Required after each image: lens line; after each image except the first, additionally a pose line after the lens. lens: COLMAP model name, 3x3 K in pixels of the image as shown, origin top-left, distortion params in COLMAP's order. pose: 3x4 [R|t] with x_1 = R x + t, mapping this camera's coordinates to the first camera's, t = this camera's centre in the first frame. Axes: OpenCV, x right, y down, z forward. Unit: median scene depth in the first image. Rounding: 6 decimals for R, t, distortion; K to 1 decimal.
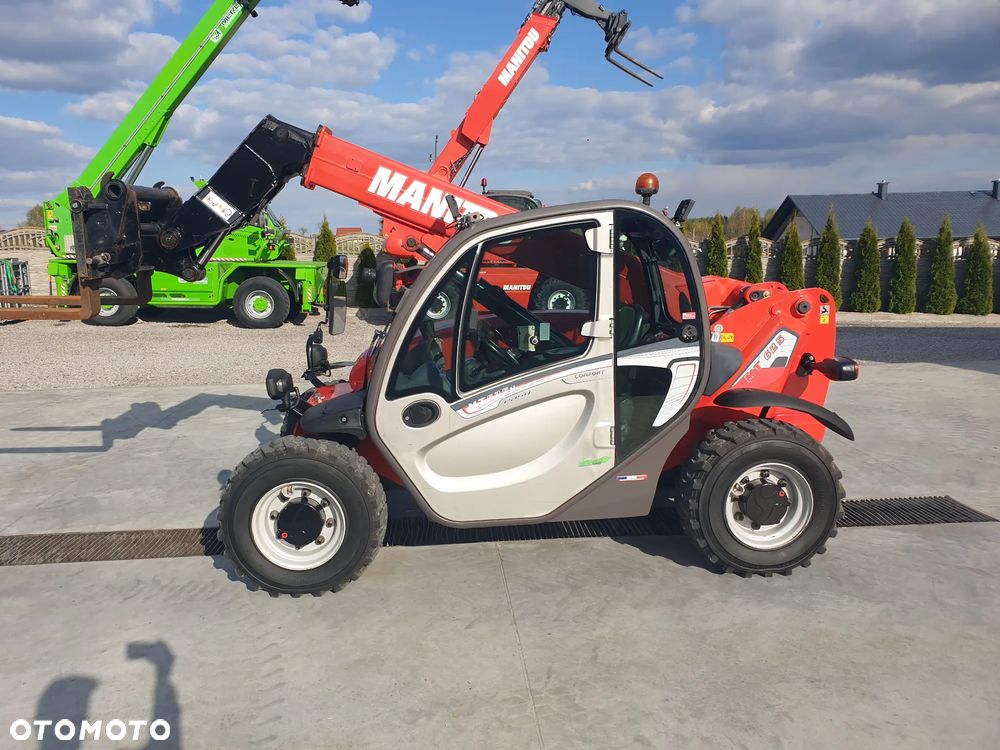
lens RADIAL K [[778.0, 0, 482.7], [0, 778.0, 374.9], [0, 0, 1]] dist [0.025716, -0.013630]
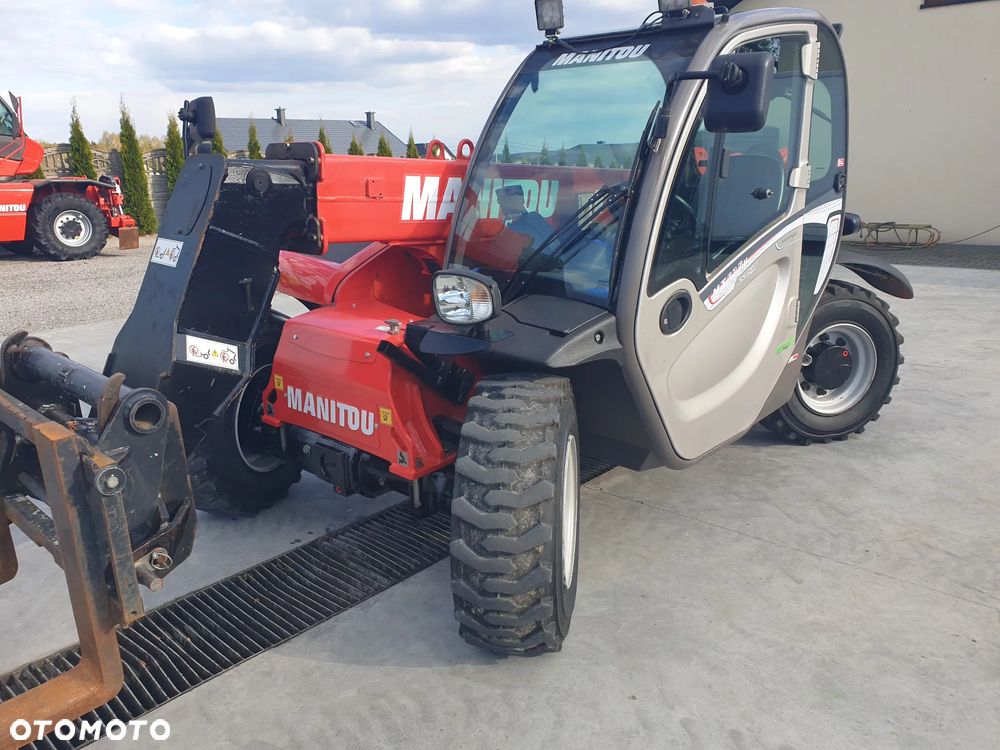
lens RADIAL K [[778.0, 0, 493.2], [0, 778.0, 371.2], [0, 0, 1]] dist [0.025716, -0.013630]
pose [[0.725646, -0.175665, 0.665267, -0.589625], [0.120986, 0.984372, 0.127958, -0.003143], [-0.677348, -0.012364, 0.735559, 0.561290]]
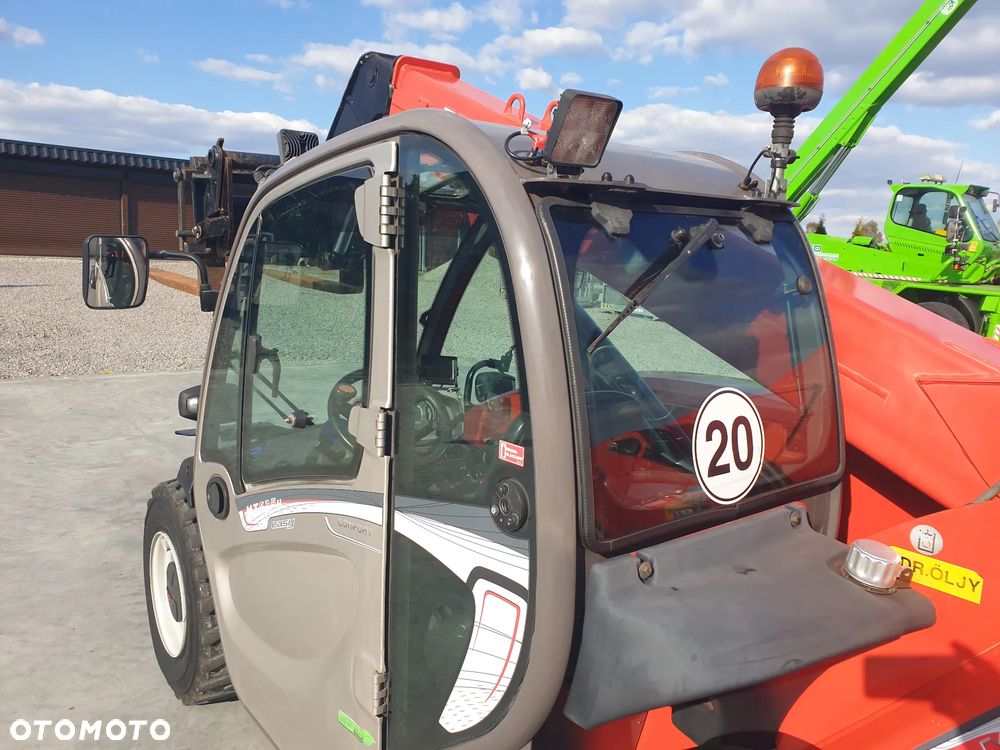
lens RADIAL K [[778.0, 0, 482.3], [0, 778.0, 370.8], [0, 0, 1]] dist [0.025716, -0.013630]
pose [[0.561618, 0.173507, -0.809000, 0.466364], [-0.194066, 0.978113, 0.075054, -0.119317], [0.804316, 0.114848, 0.582998, 0.728171]]
